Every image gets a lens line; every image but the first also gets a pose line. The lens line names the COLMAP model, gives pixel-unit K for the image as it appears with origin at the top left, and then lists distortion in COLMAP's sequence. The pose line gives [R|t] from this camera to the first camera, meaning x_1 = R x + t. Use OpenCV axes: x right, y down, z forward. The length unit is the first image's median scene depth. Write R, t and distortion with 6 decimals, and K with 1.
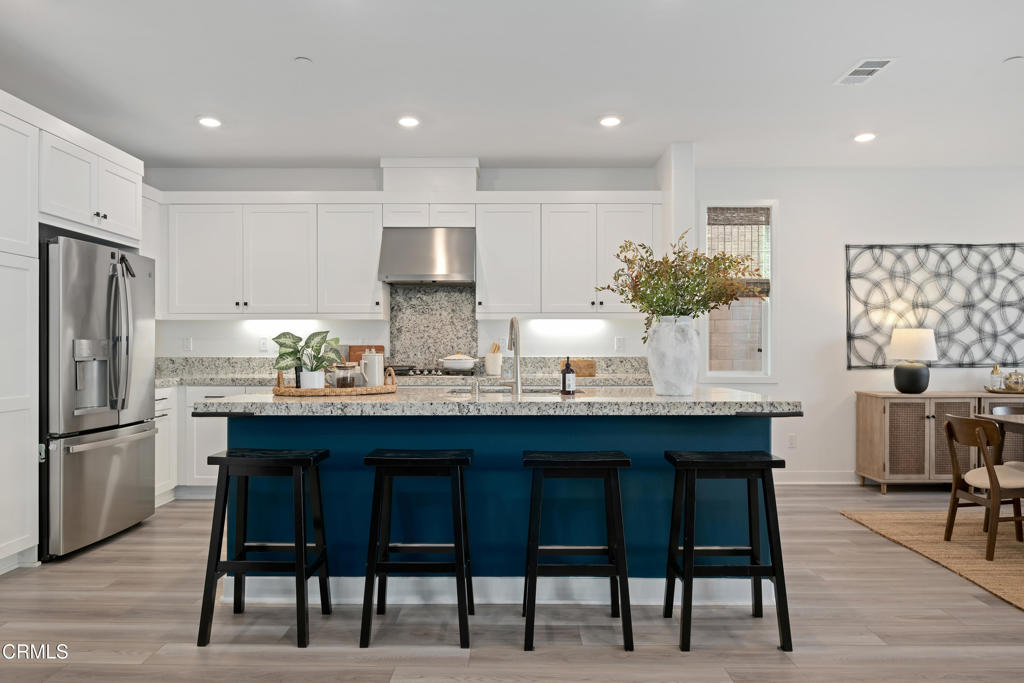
lens RADIAL K [[644.6, 0, 513.5], [0, 644.6, 348.7], [0, 0, 1]] dist [0.000494, -0.002790]
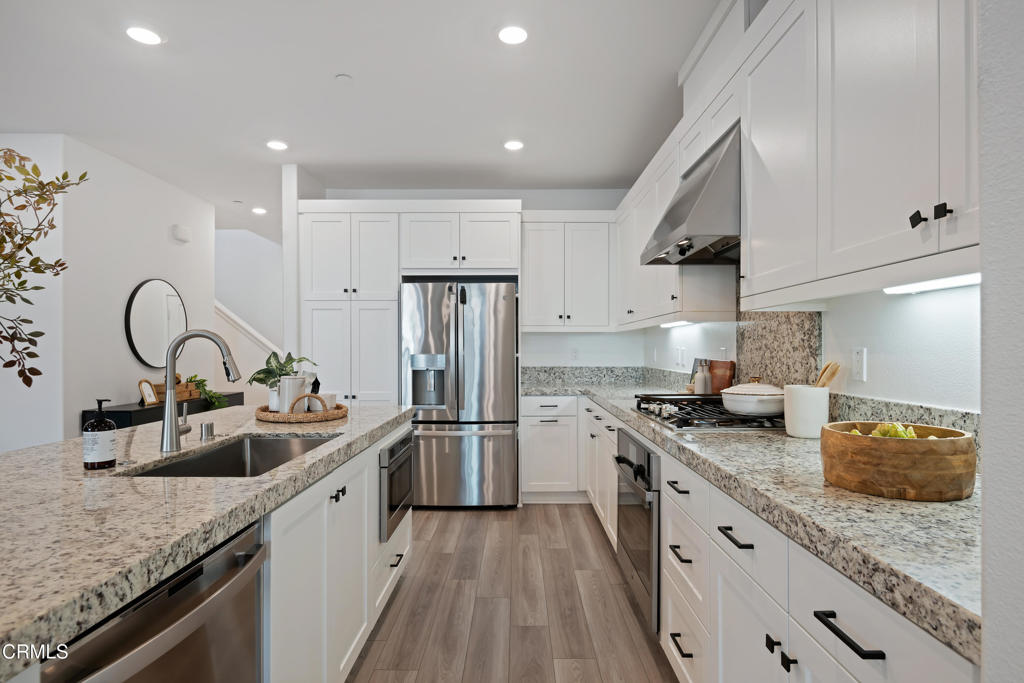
lens RADIAL K [[540.7, 0, 515.5], [0, 540.7, 349.3], [0, 0, 1]] dist [0.001112, -0.000610]
pose [[0.002608, 0.001610, -0.999995, 0.334550], [0.002484, 0.999996, 0.001616, -0.018361], [0.999994, -0.002488, 0.002604, 0.821715]]
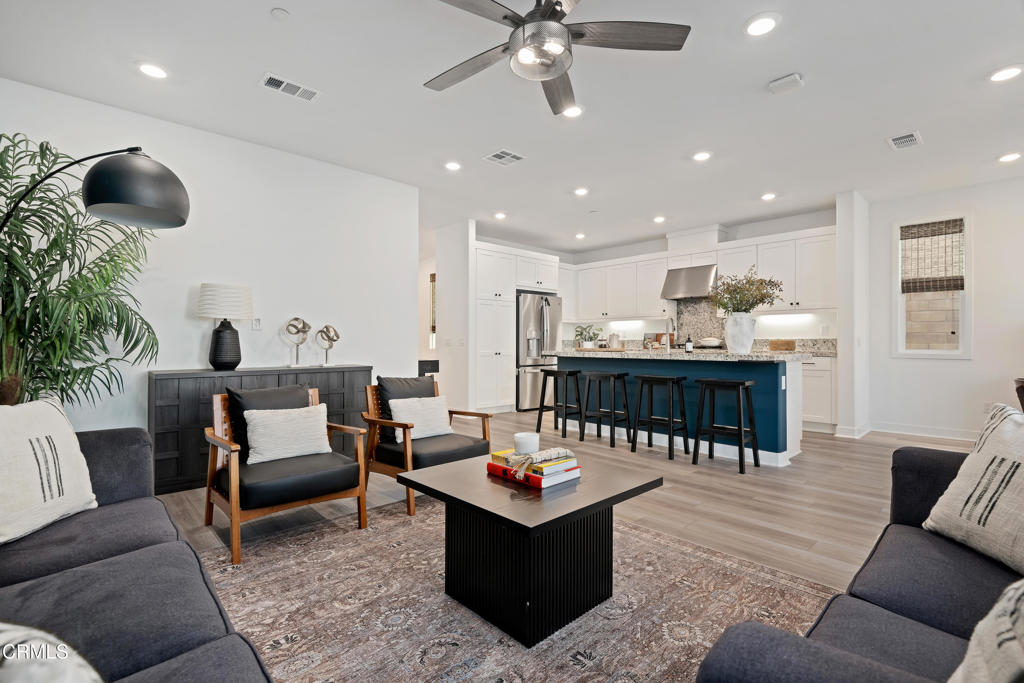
lens RADIAL K [[470.6, 0, 512.0], [0, 470.6, 341.5], [0, 0, 1]] dist [-0.002398, -0.000883]
pose [[0.685653, -0.000716, -0.727928, 0.478918], [-0.001565, 0.999996, -0.002457, 0.023637], [0.727927, 0.002823, 0.685649, -0.267697]]
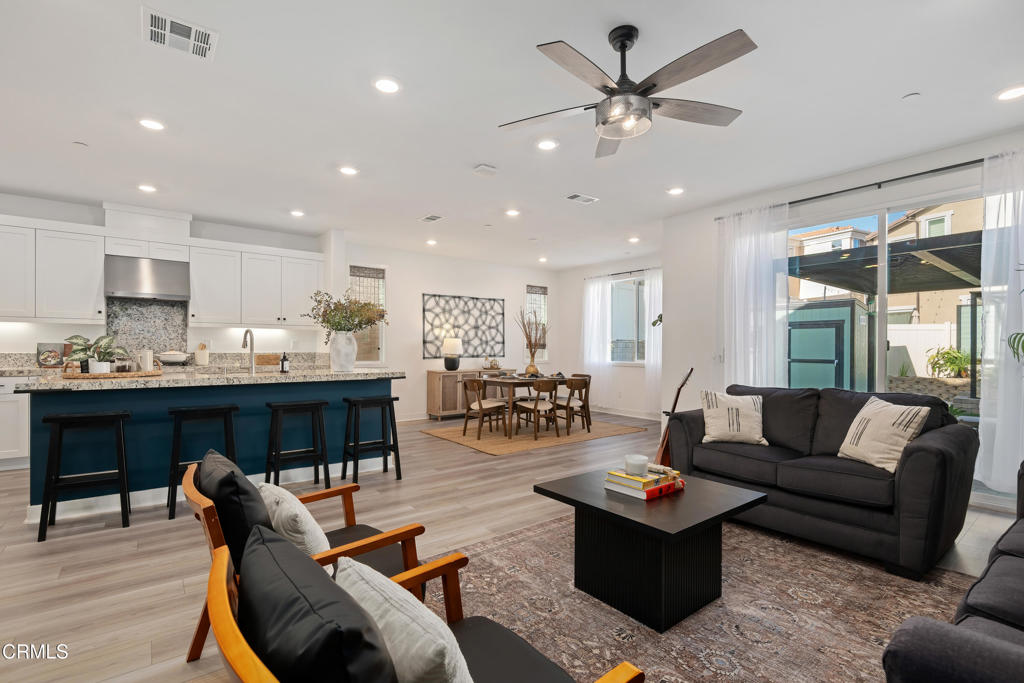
lens RADIAL K [[472.2, 0, 512.4], [0, 472.2, 349.1], [0, 0, 1]] dist [0.005044, -0.007263]
pose [[0.786104, 0.003028, 0.618087, -0.141661], [-0.004957, 0.999987, 0.001406, -0.000469], [-0.618075, -0.004169, 0.786108, -0.268247]]
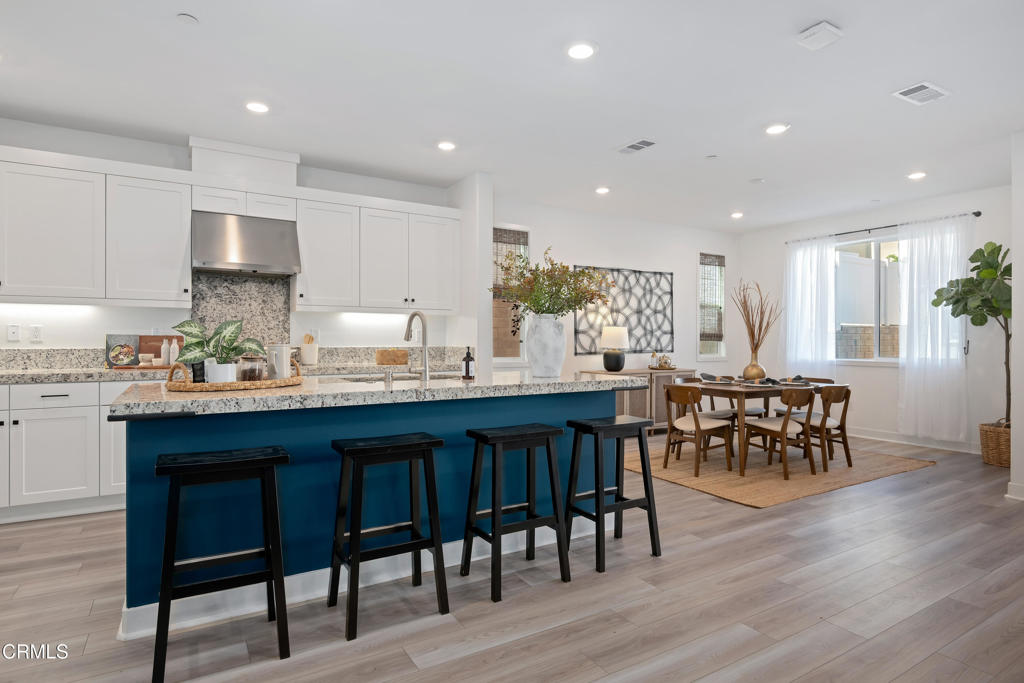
lens RADIAL K [[548.7, 0, 512.0], [0, 548.7, 341.5], [0, 0, 1]] dist [-0.000838, -0.001567]
pose [[0.851067, 0.001382, 0.525055, -0.222041], [-0.002728, 0.999995, 0.001790, 0.000684], [-0.525050, -0.002956, 0.851066, 0.072327]]
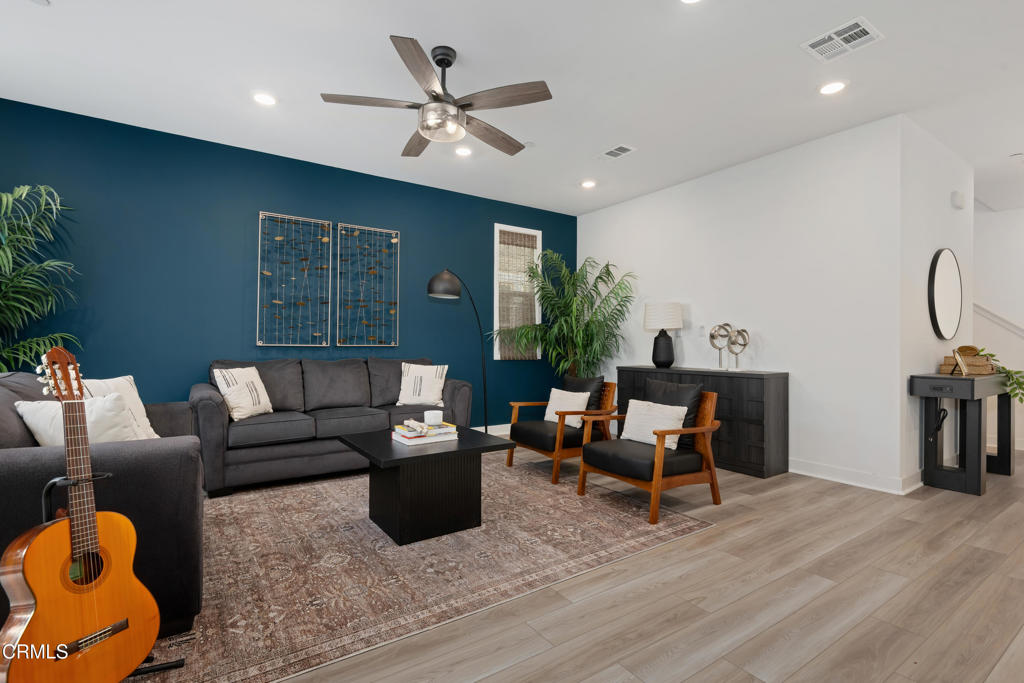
lens RADIAL K [[478.6, 0, 516.5], [0, 478.6, 344.8], [0, 0, 1]] dist [0.006305, -0.008248]
pose [[-0.822884, -0.006096, -0.568177, 0.439276], [-0.006133, 0.999979, -0.001847, 0.023909], [0.568176, 0.001965, -0.822905, 0.488074]]
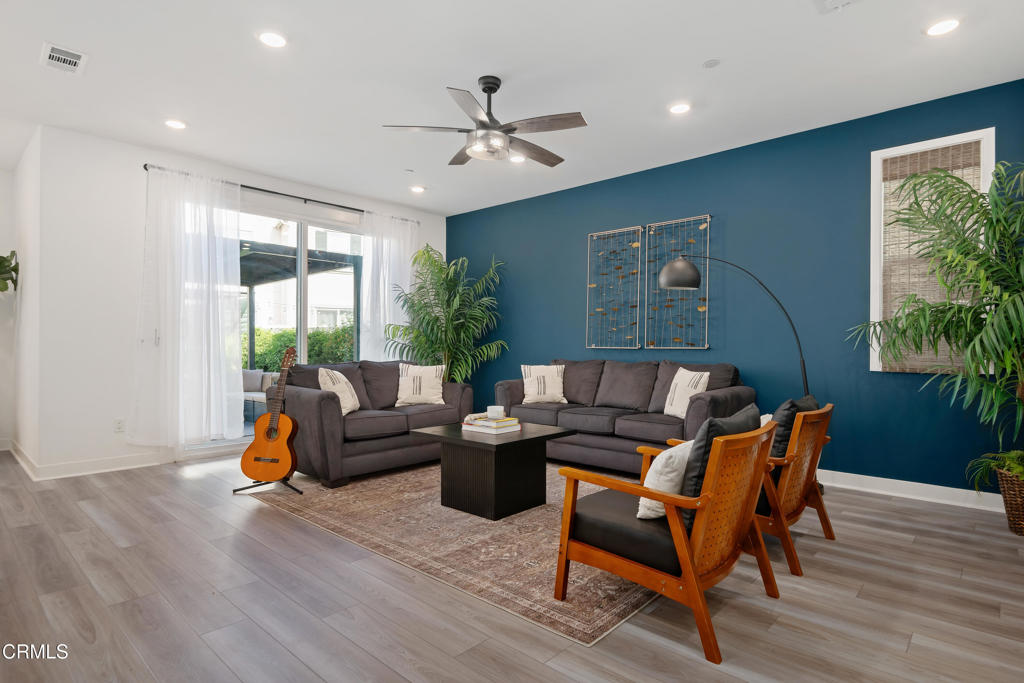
lens RADIAL K [[540.7, 0, 515.5], [0, 540.7, 349.3], [0, 0, 1]] dist [0.001112, -0.000610]
pose [[-0.742413, -0.007572, 0.669899, -0.246955], [-0.004948, 0.999971, 0.005819, 0.023507], [-0.669924, 0.001006, -0.742429, 0.473356]]
